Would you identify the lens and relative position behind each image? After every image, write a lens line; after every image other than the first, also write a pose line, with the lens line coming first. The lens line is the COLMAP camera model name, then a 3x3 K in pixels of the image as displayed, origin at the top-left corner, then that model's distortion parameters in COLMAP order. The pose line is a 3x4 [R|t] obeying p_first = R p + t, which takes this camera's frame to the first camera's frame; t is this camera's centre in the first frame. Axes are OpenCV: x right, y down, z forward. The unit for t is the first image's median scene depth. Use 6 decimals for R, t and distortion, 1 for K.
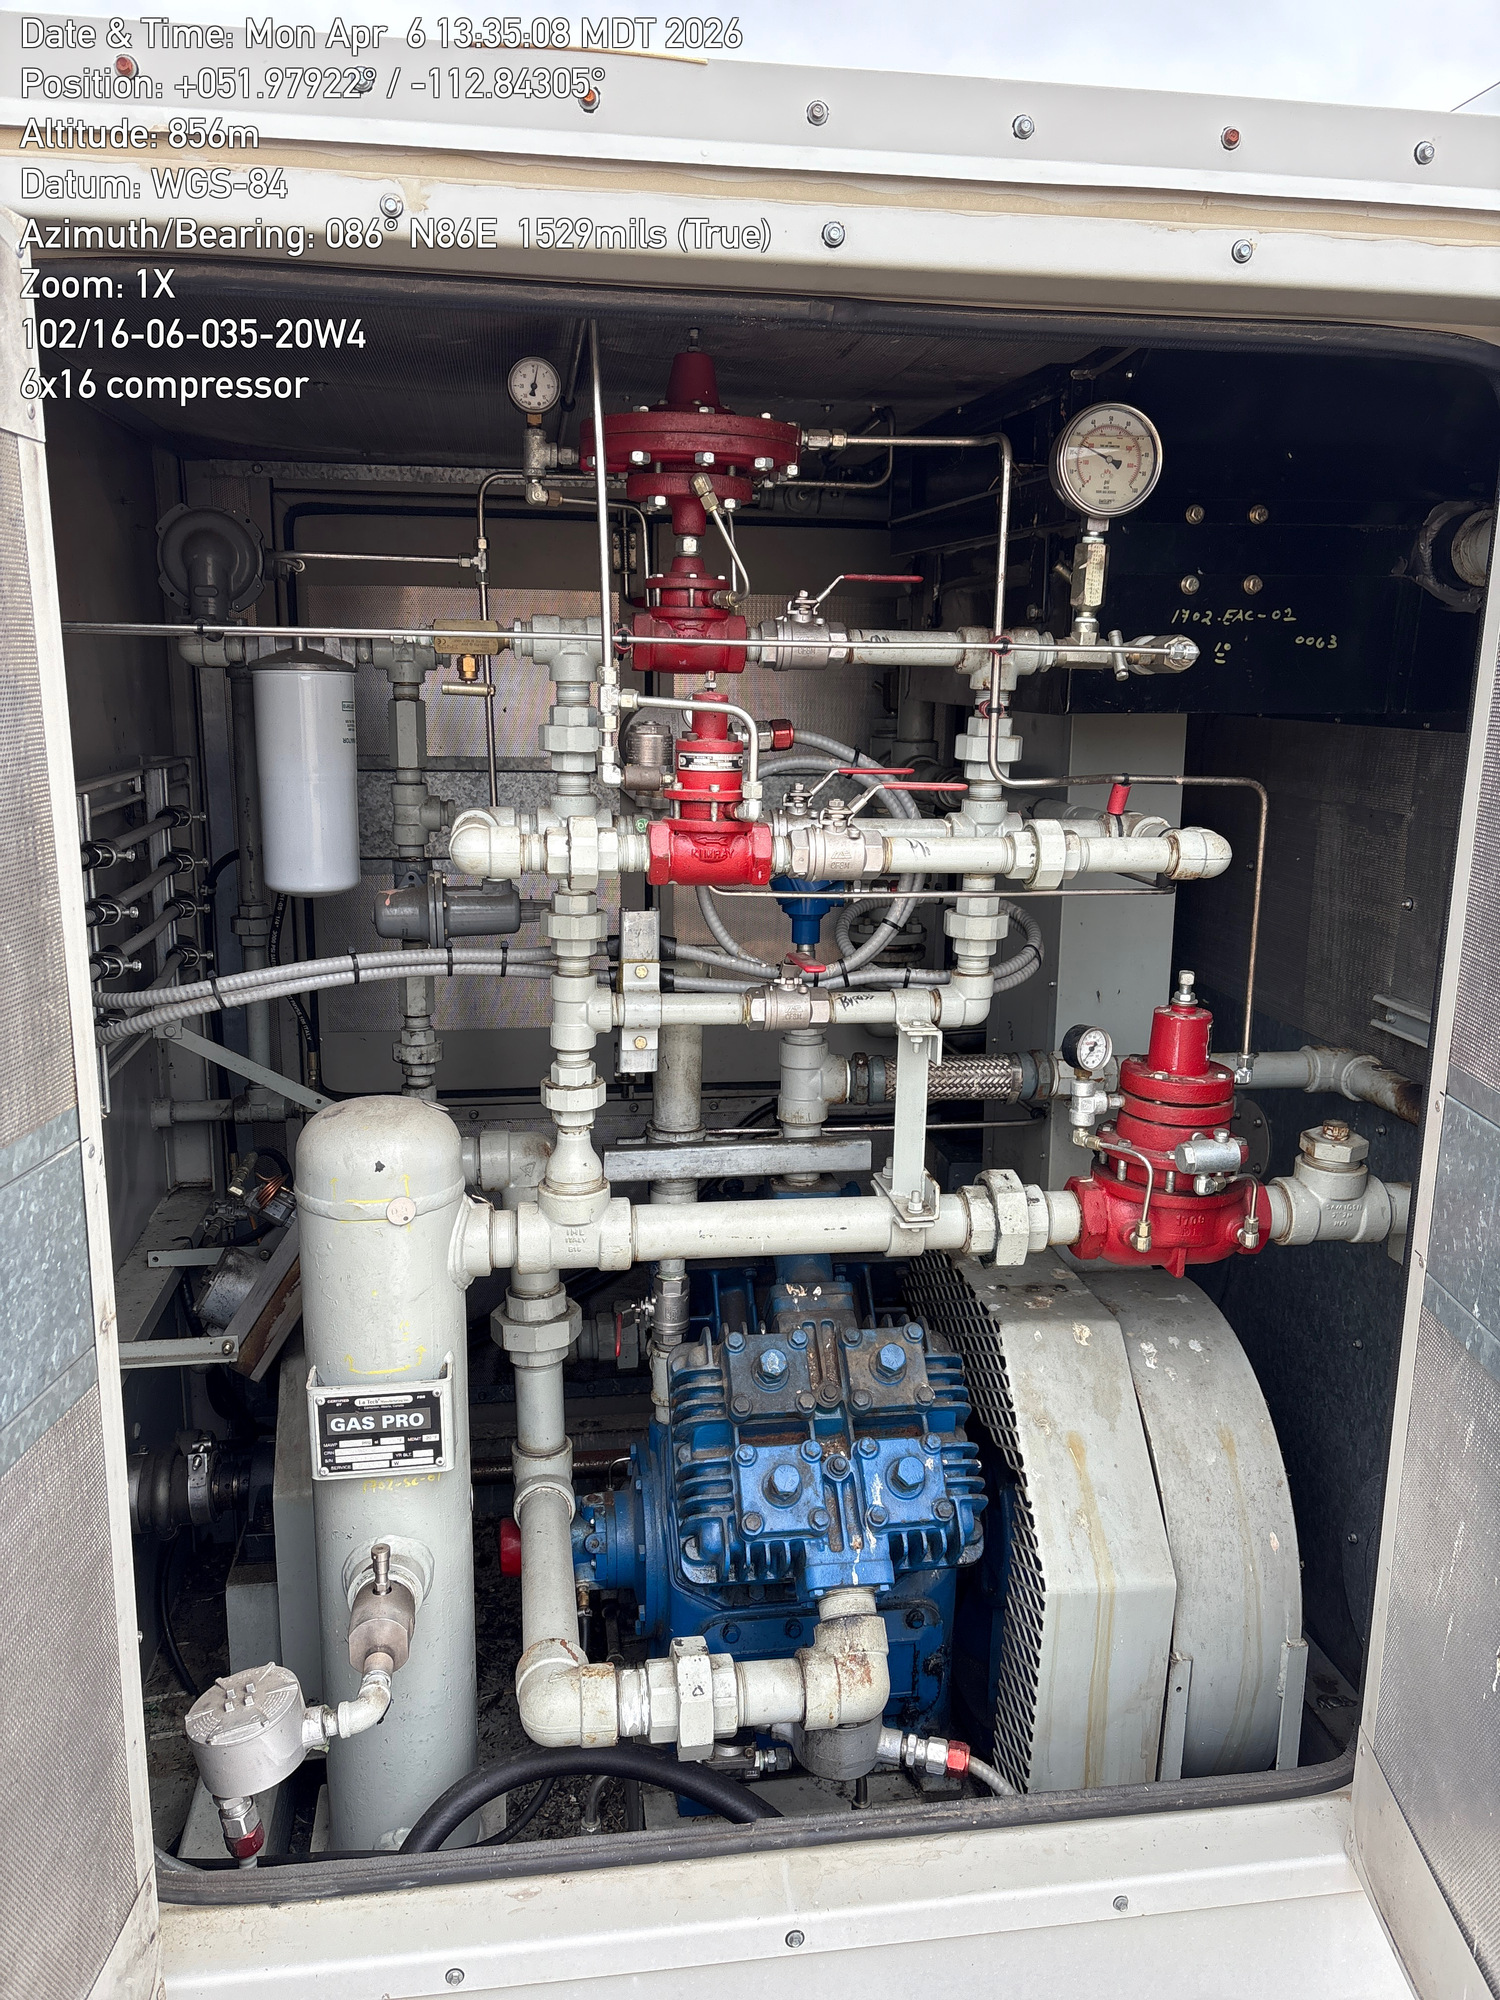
lens RADIAL K [[1484.4, 0, 752.5], [0, 1484.4, 1019.2], [0, 0, 1]] dist [0.058315, -0.065600]
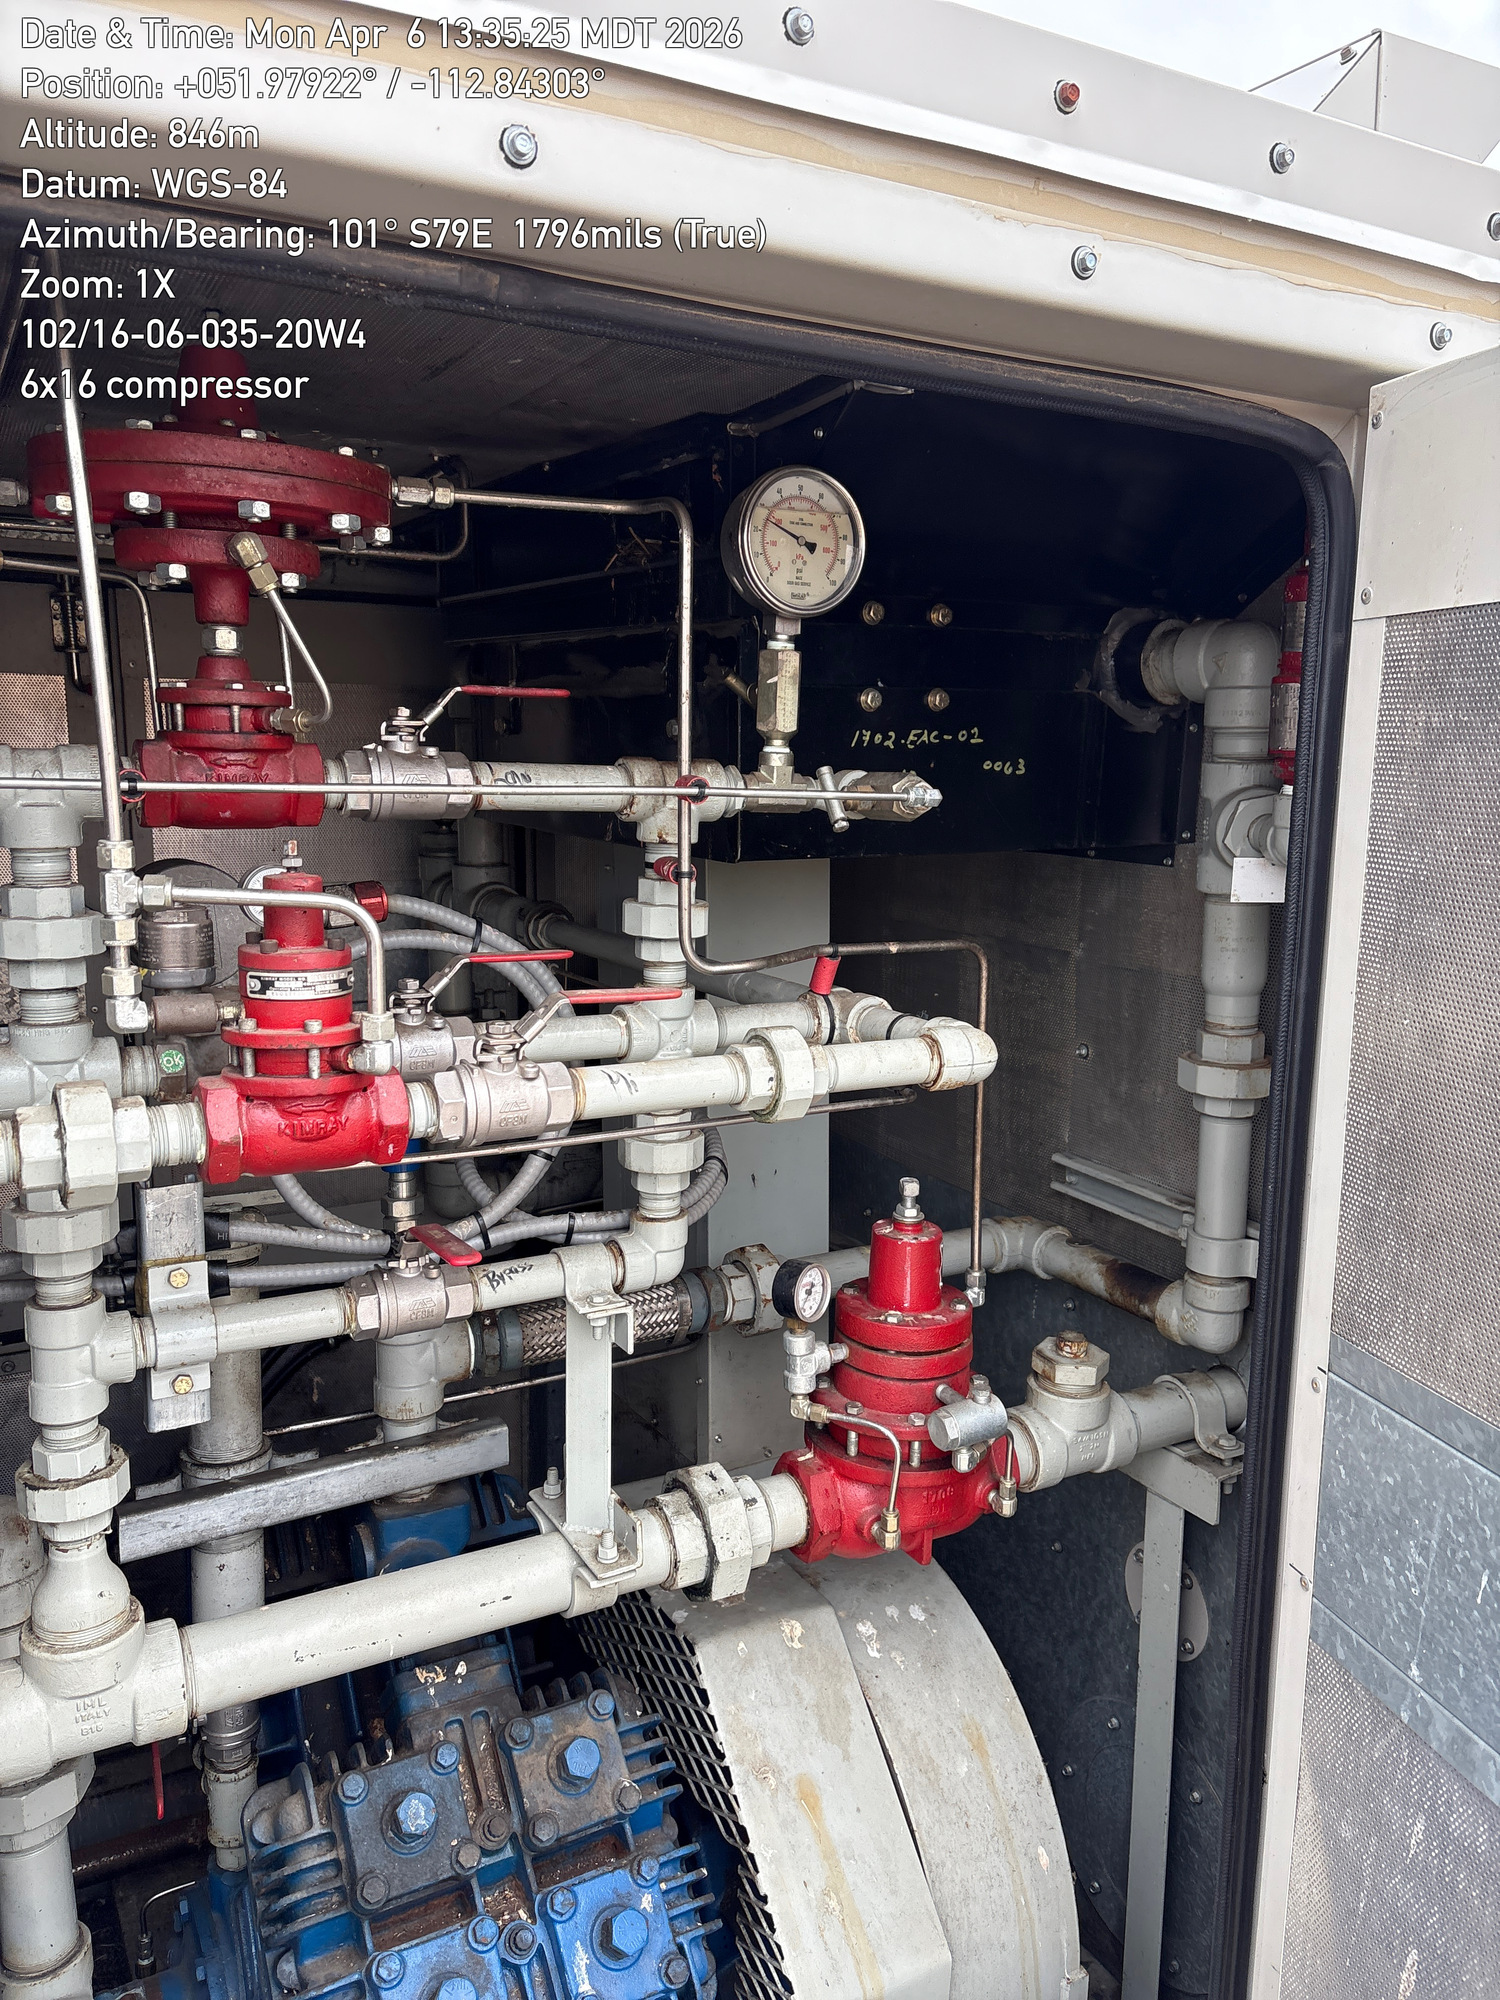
lens RADIAL K [[1484.4, 0, 752.5], [0, 1484.4, 1019.2], [0, 0, 1]] dist [0.058315, -0.065600]
pose [[0.937245, -0.064514, 0.342651, -0.053612], [0.078261, 0.996583, -0.026430, -0.101960], [-0.339775, 0.051587, 0.939091, 0.275805]]
